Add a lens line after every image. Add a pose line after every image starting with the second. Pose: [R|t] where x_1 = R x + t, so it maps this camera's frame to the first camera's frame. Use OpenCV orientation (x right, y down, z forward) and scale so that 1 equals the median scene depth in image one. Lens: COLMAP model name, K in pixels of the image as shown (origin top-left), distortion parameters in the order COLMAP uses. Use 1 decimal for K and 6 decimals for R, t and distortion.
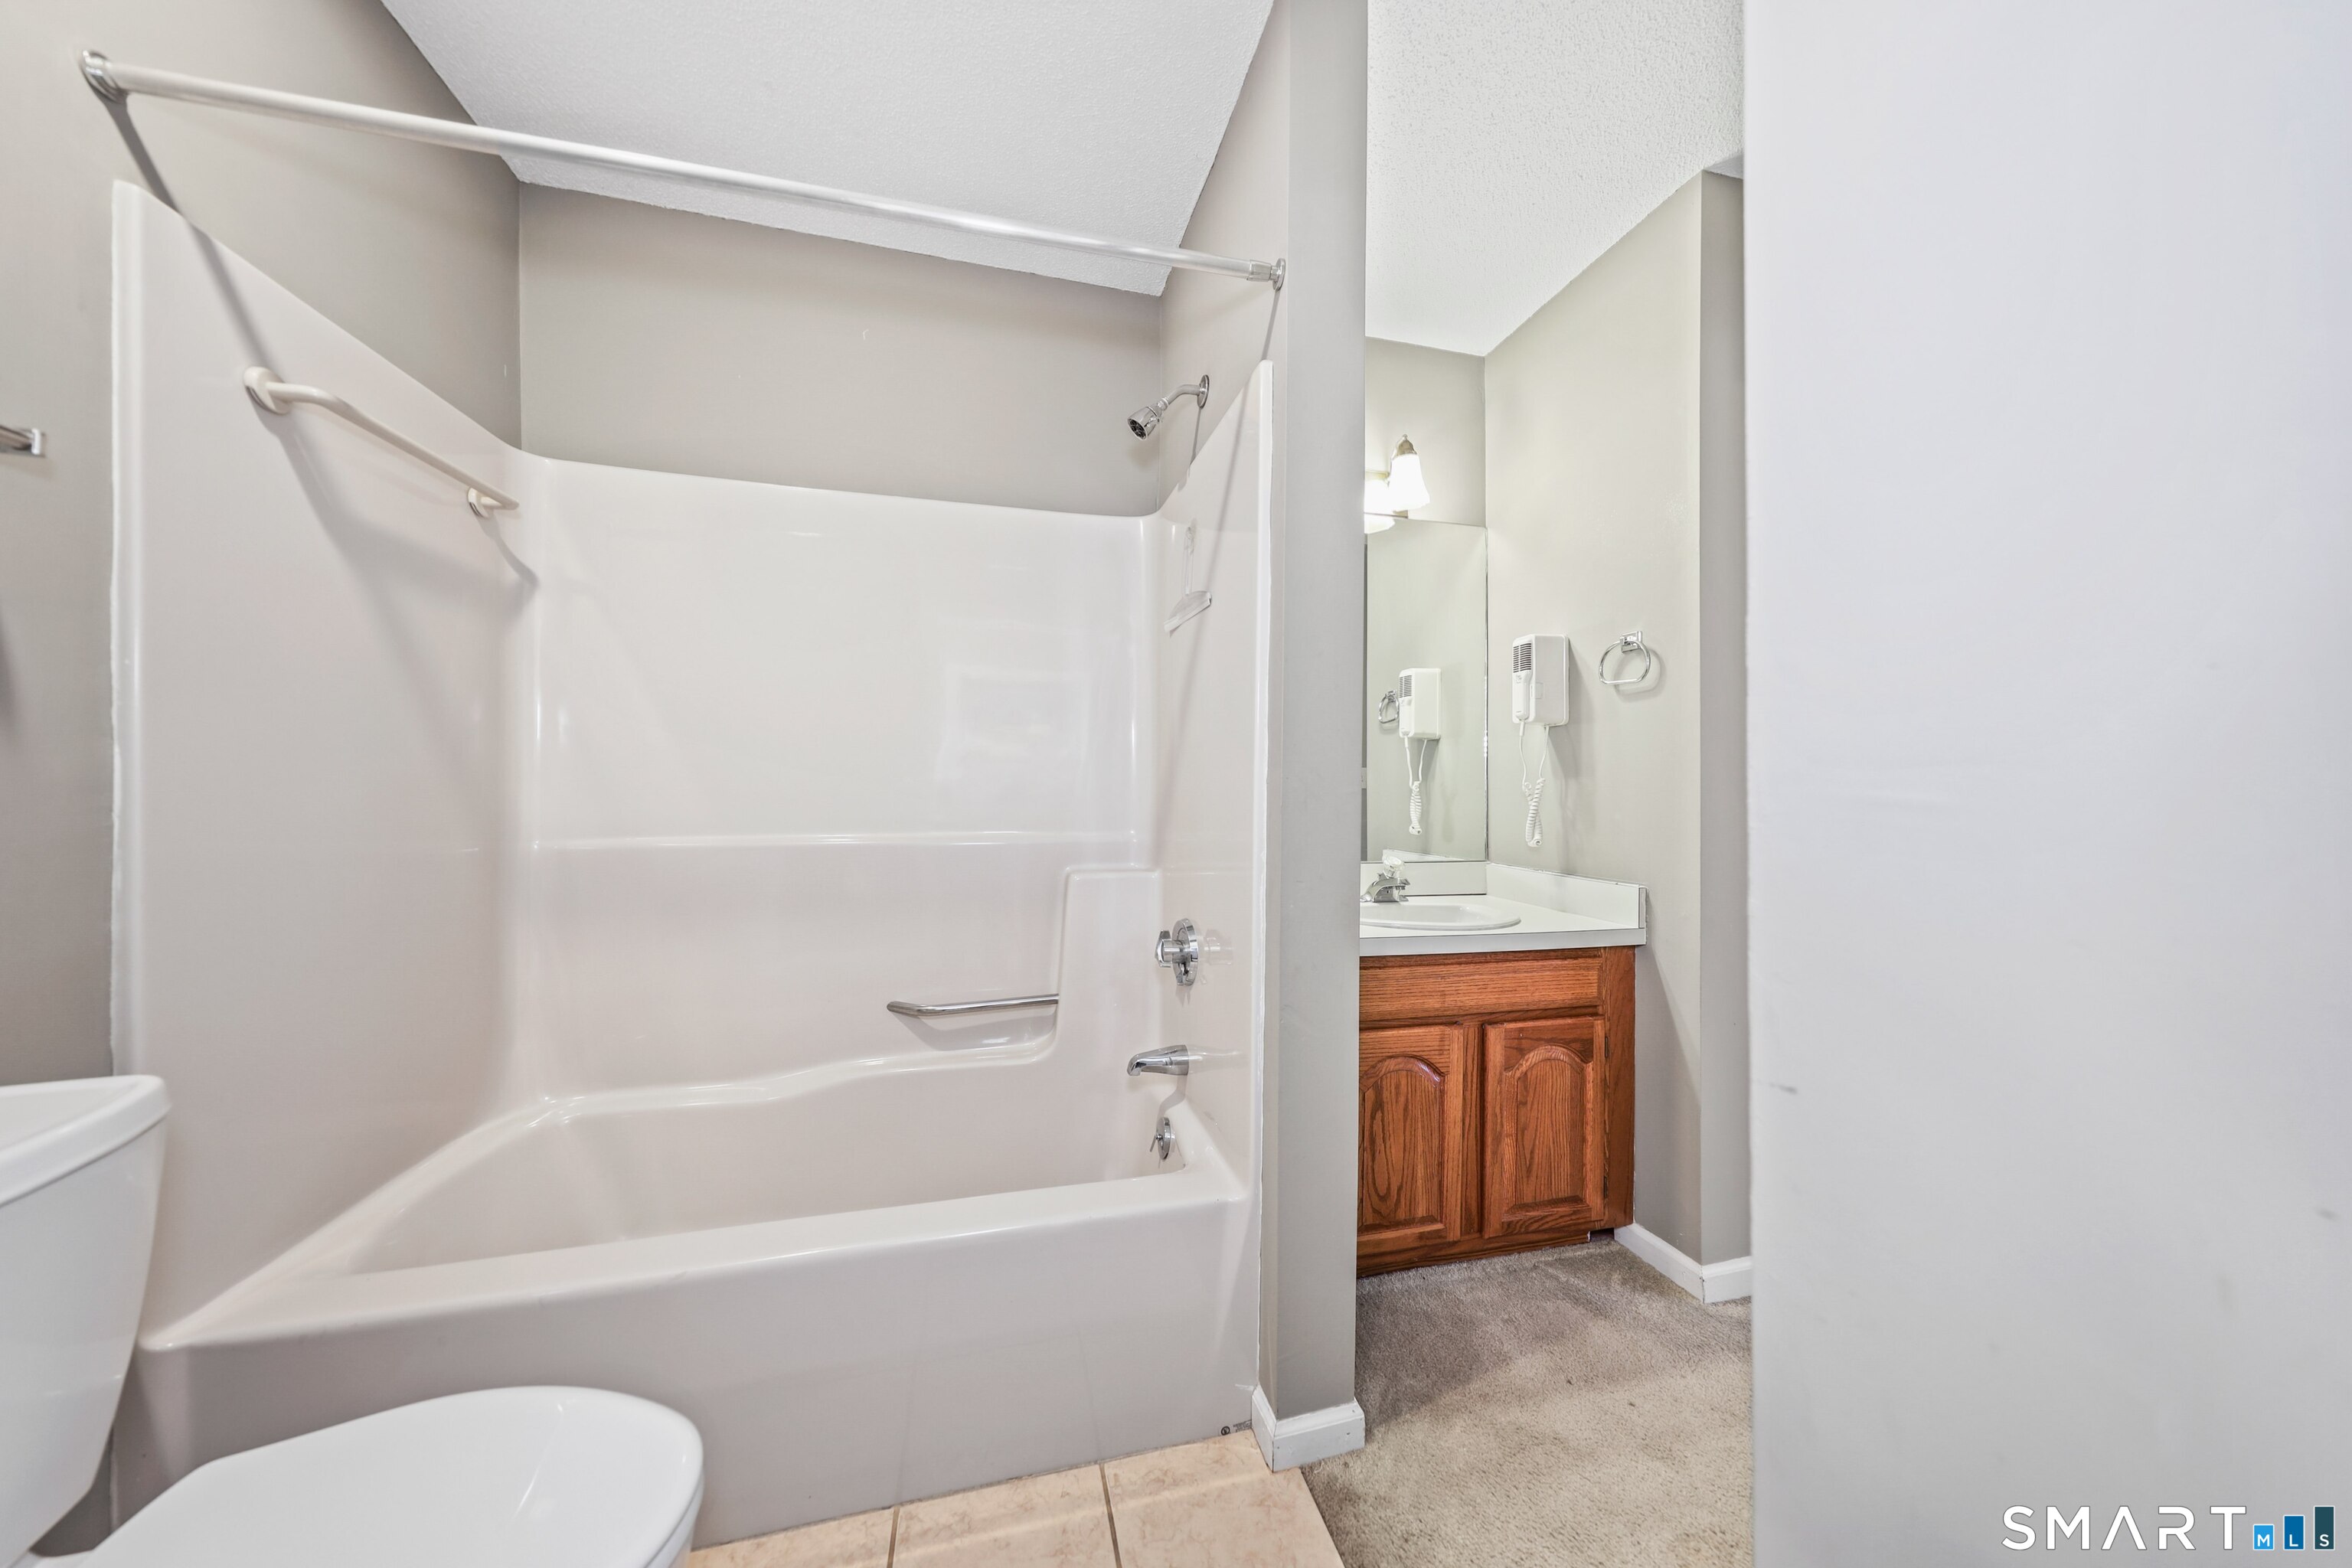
lens RADIAL K [[724.4, 0, 1161.5], [0, 724.4, 784.8], [0, 0, 1]] dist [-0.000295, -0.000009]
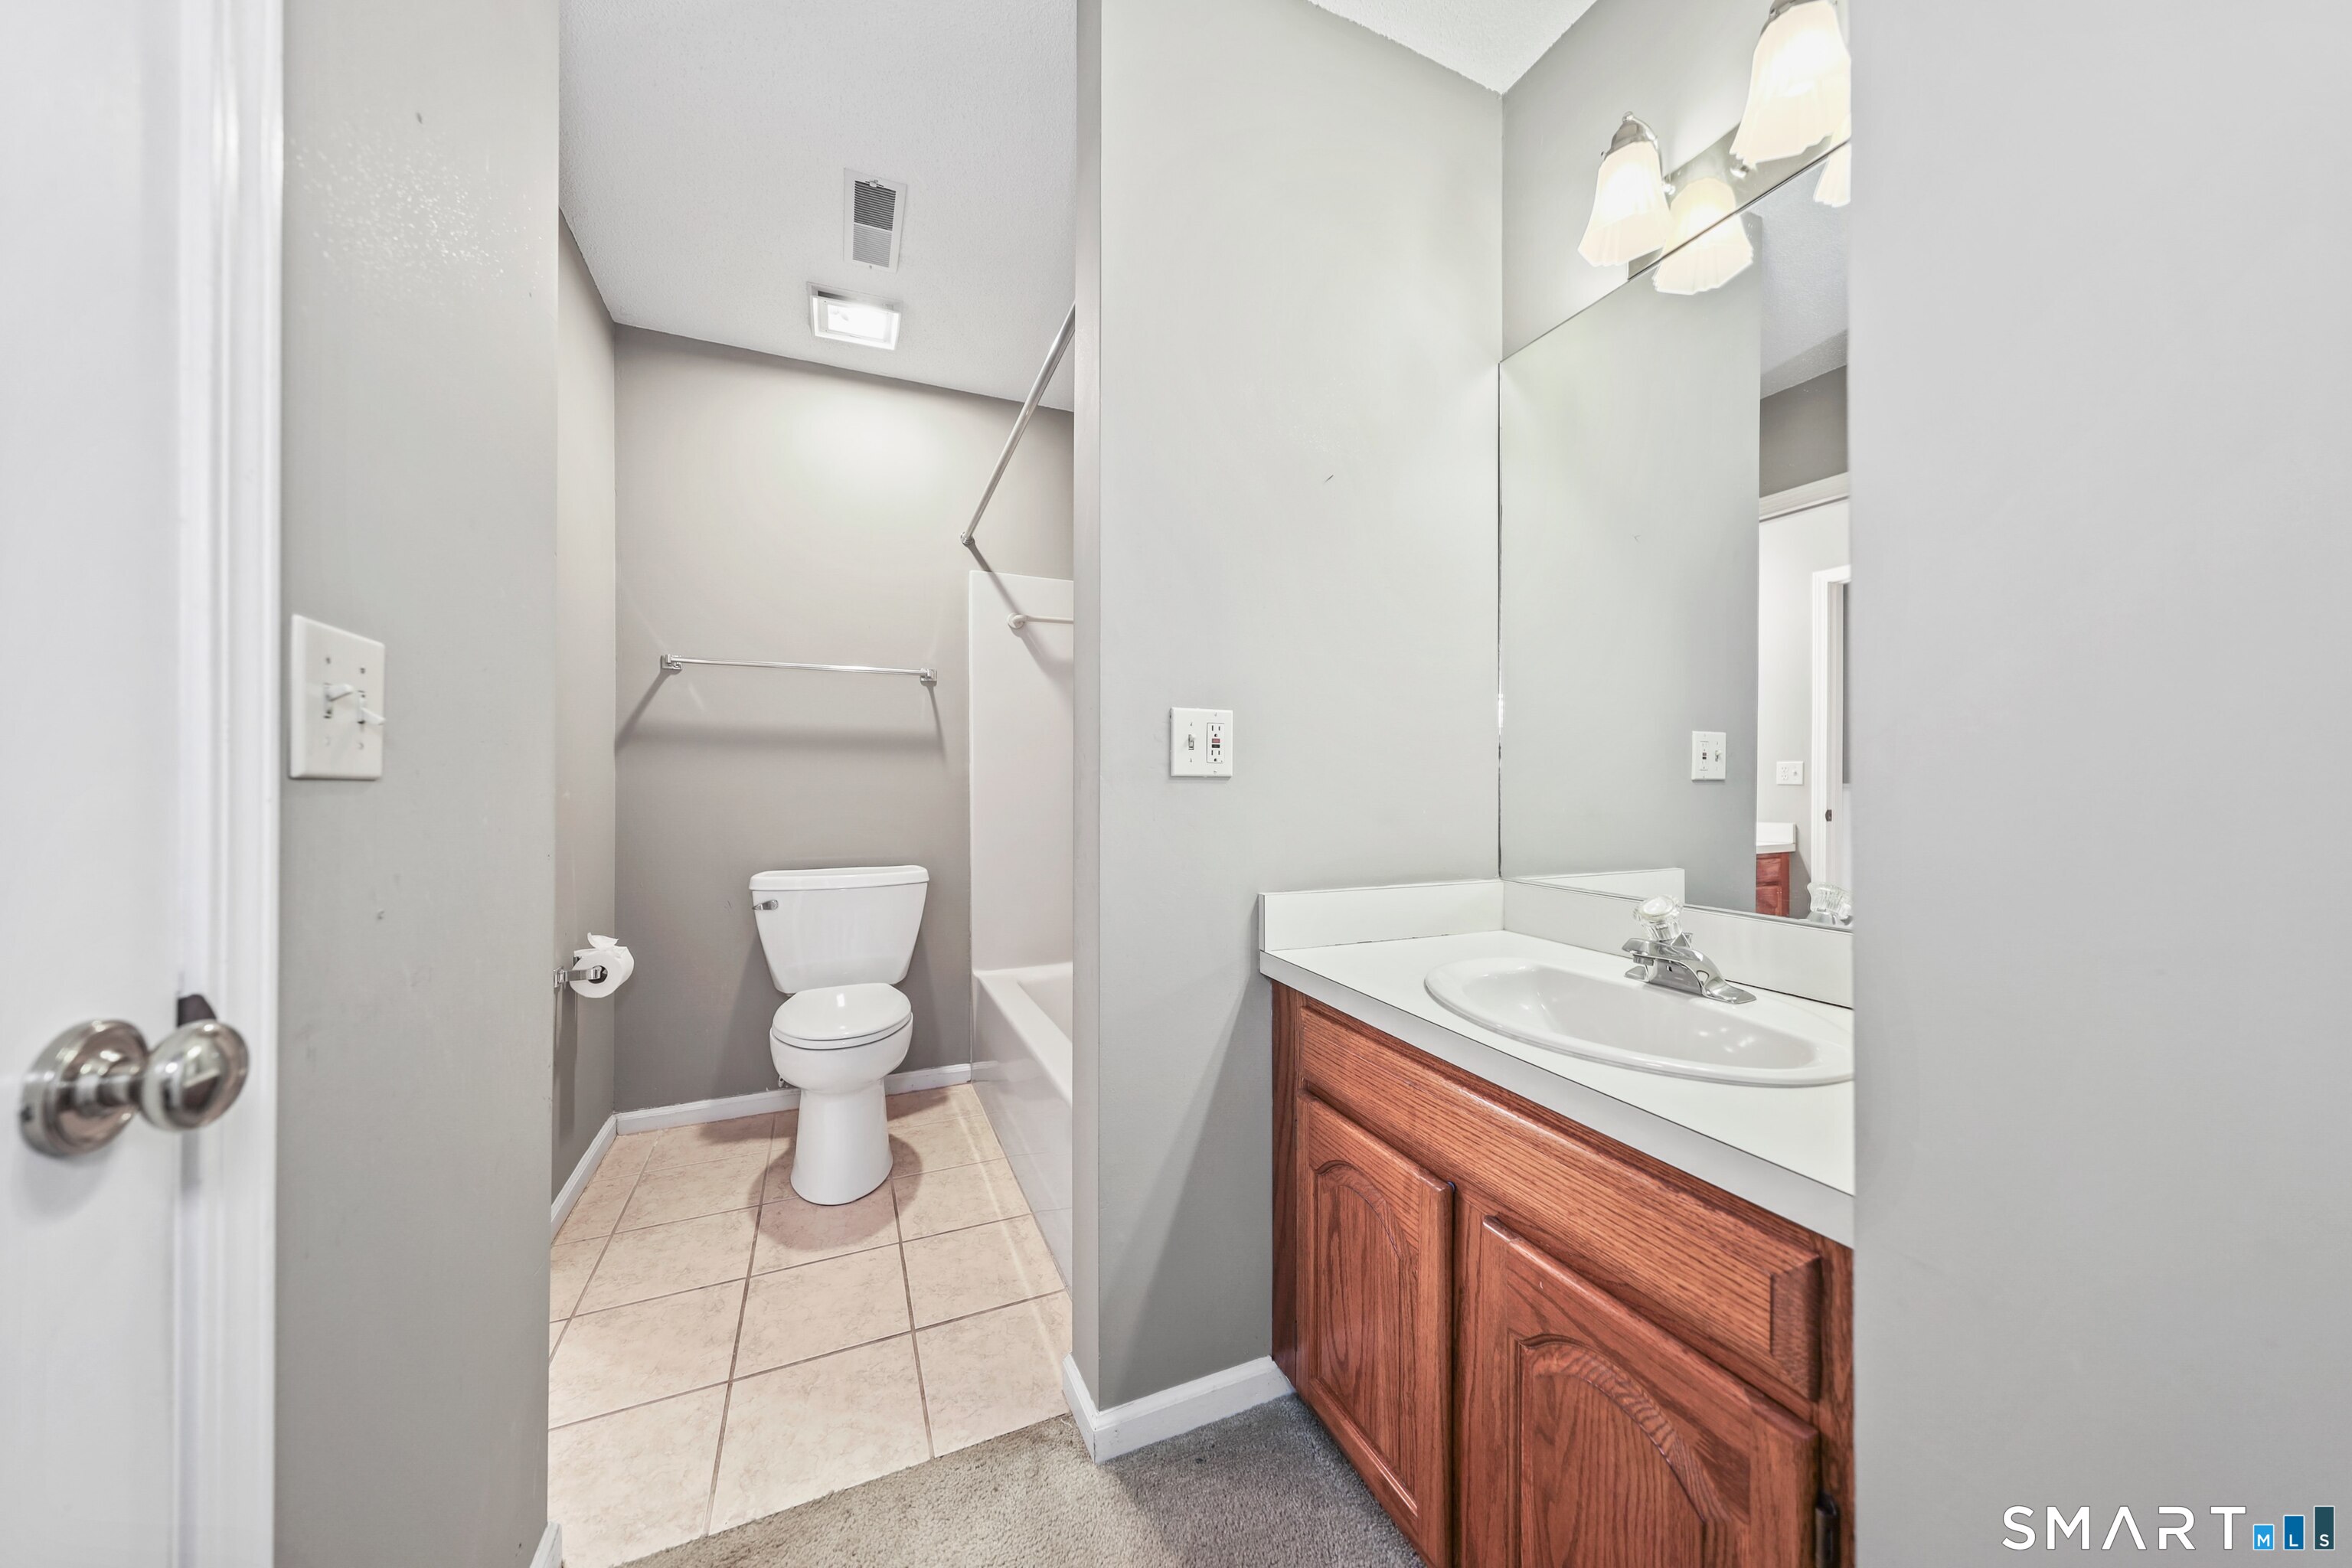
lens RADIAL K [[765.7, 0, 1168.2], [0, 765.7, 785.2], [0, 0, 1]] dist [0.001575, 0.000123]
pose [[0.173893, -0.003849, -0.984757, 0.985920], [0.001774, 0.999992, -0.003595, 0.024298], [0.984763, -0.001122, 0.173899, 0.706278]]
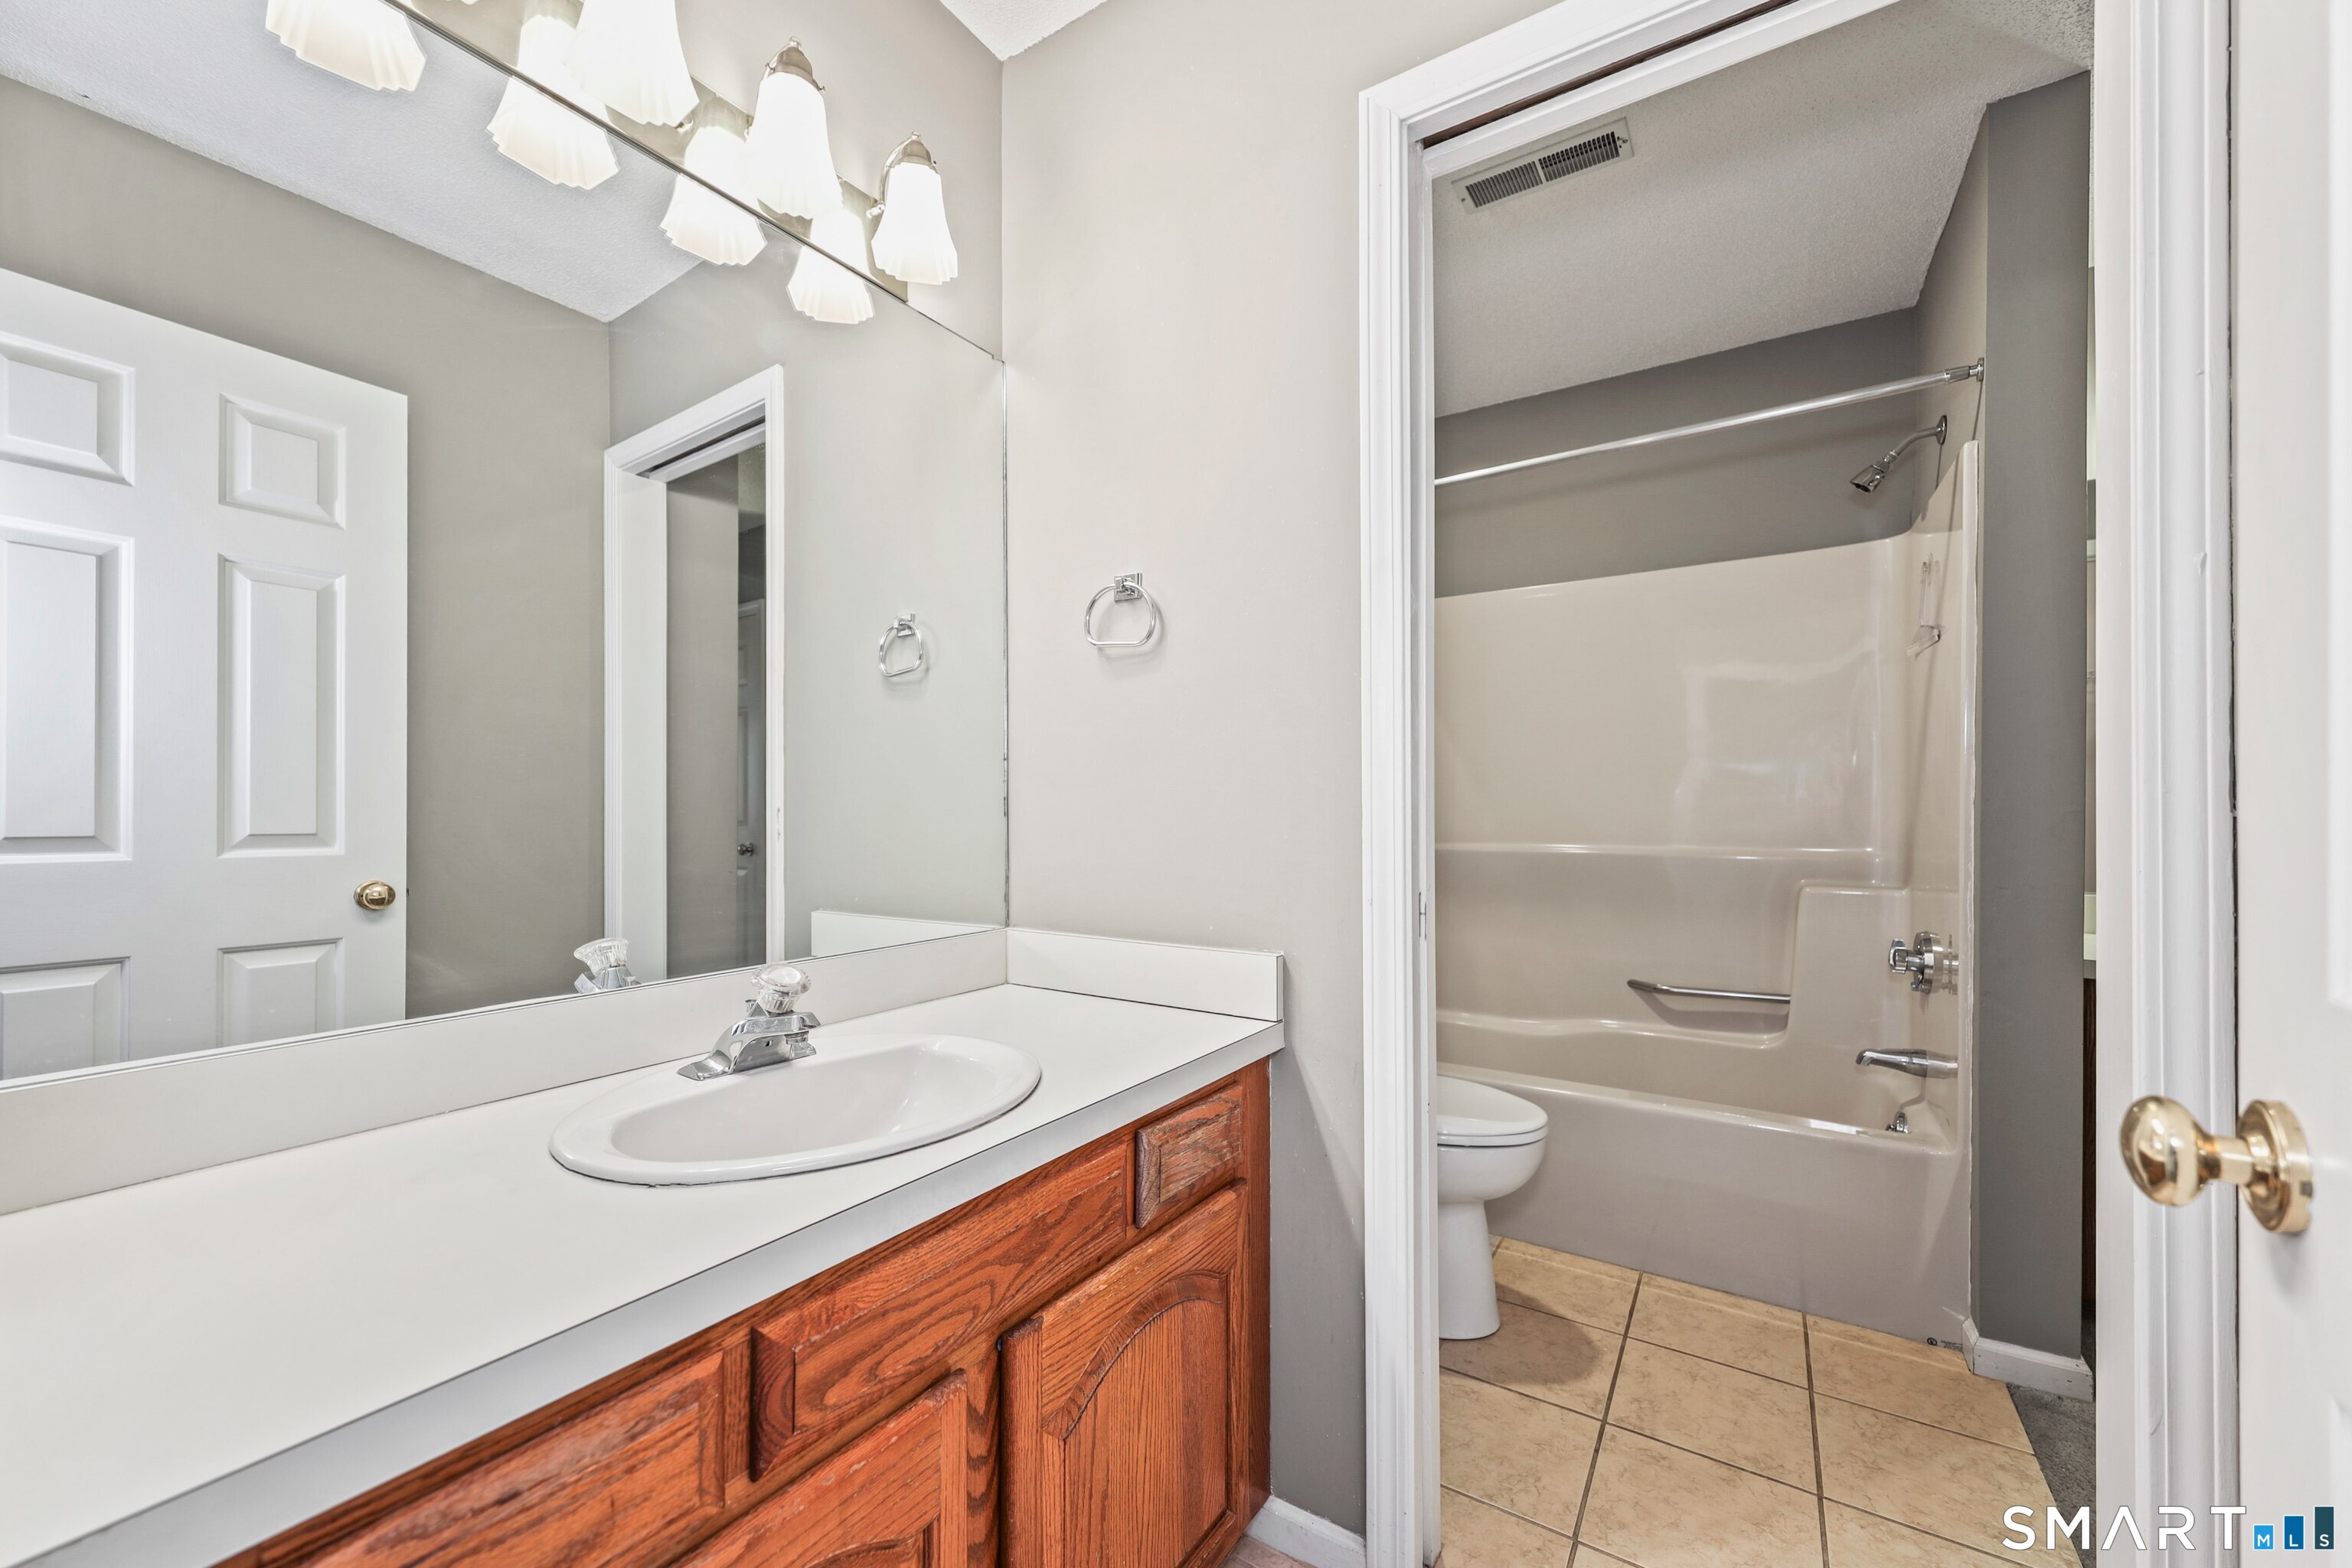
lens RADIAL K [[903.9, 0, 1179.5], [0, 903.9, 804.7], [0, 0, 1]] dist [0.010058, -0.000247]
pose [[0.691017, -0.008338, -0.722790, 0.257198], [0.003528, 0.999960, -0.008163, 0.006979], [0.722830, 0.003090, 0.691019, -0.746254]]
